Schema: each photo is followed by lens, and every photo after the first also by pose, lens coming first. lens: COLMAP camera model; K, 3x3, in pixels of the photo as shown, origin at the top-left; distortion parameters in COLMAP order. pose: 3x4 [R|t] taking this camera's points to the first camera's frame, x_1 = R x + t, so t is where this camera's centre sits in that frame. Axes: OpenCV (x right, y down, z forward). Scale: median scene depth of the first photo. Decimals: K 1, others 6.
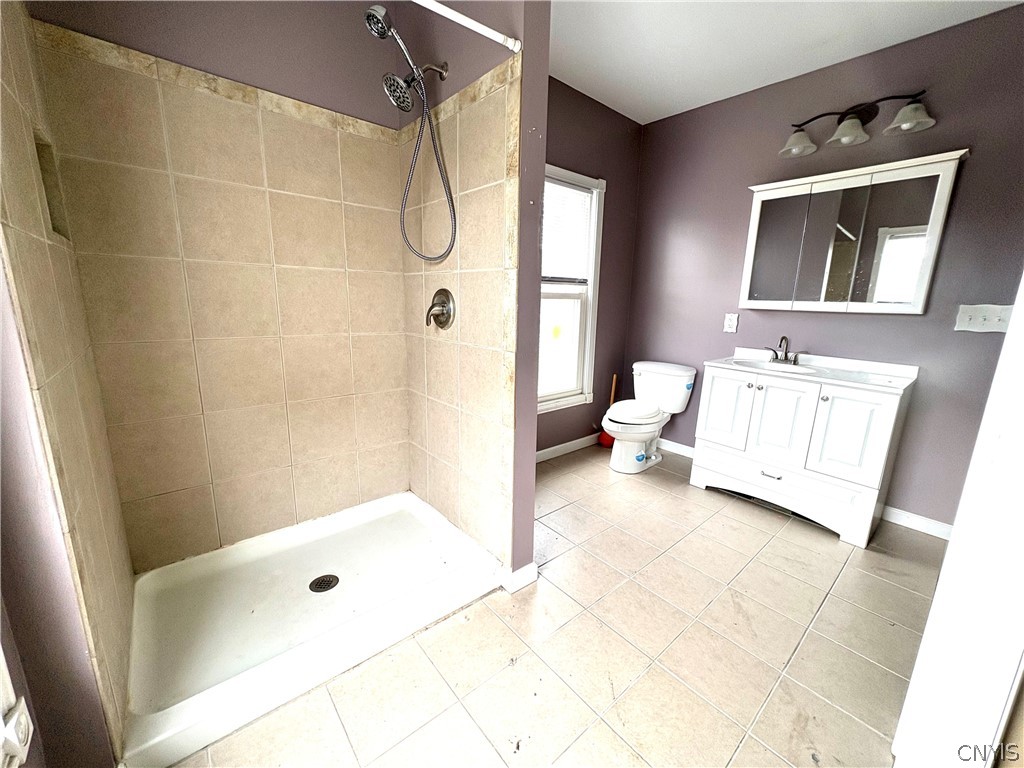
lens RADIAL K [[408.1, 0, 512.7], [0, 408.1, 385.4], [0, 0, 1]] dist [-0.000461, -0.000164]
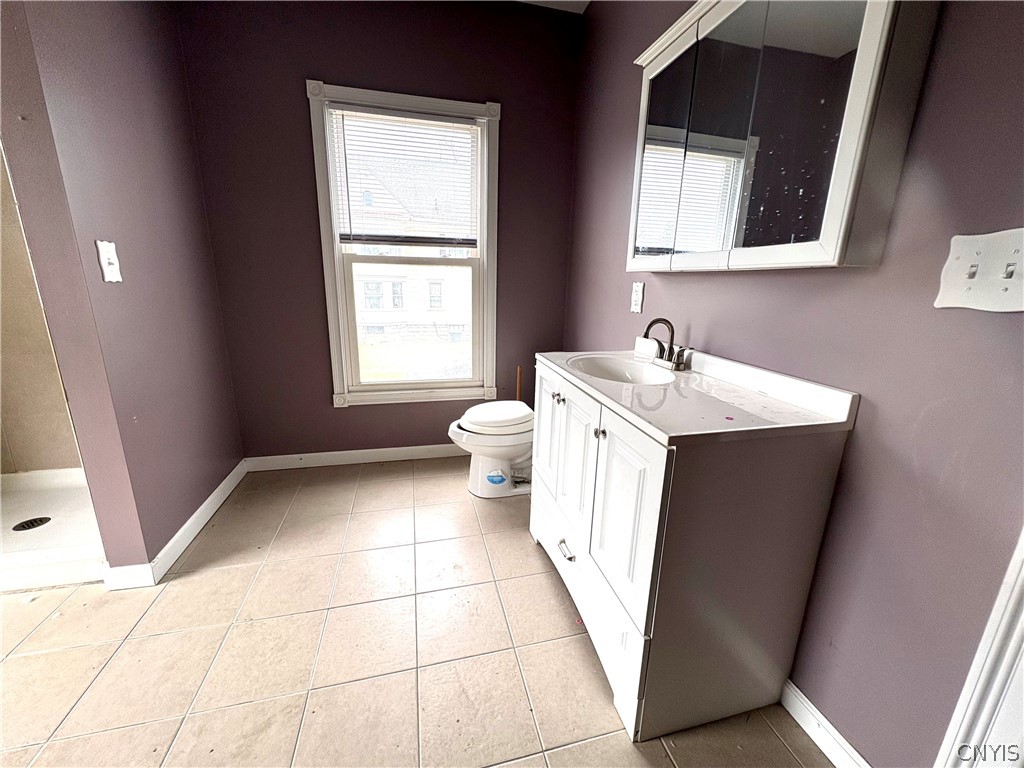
lens RADIAL K [[408.1, 0, 512.7], [0, 408.1, 385.4], [0, 0, 1]] dist [-0.000461, -0.000164]
pose [[0.892586, 0.110025, -0.437246, 0.651478], [-0.097881, 0.993927, 0.050291, -0.031947], [0.440124, -0.002091, 0.897935, 0.353377]]
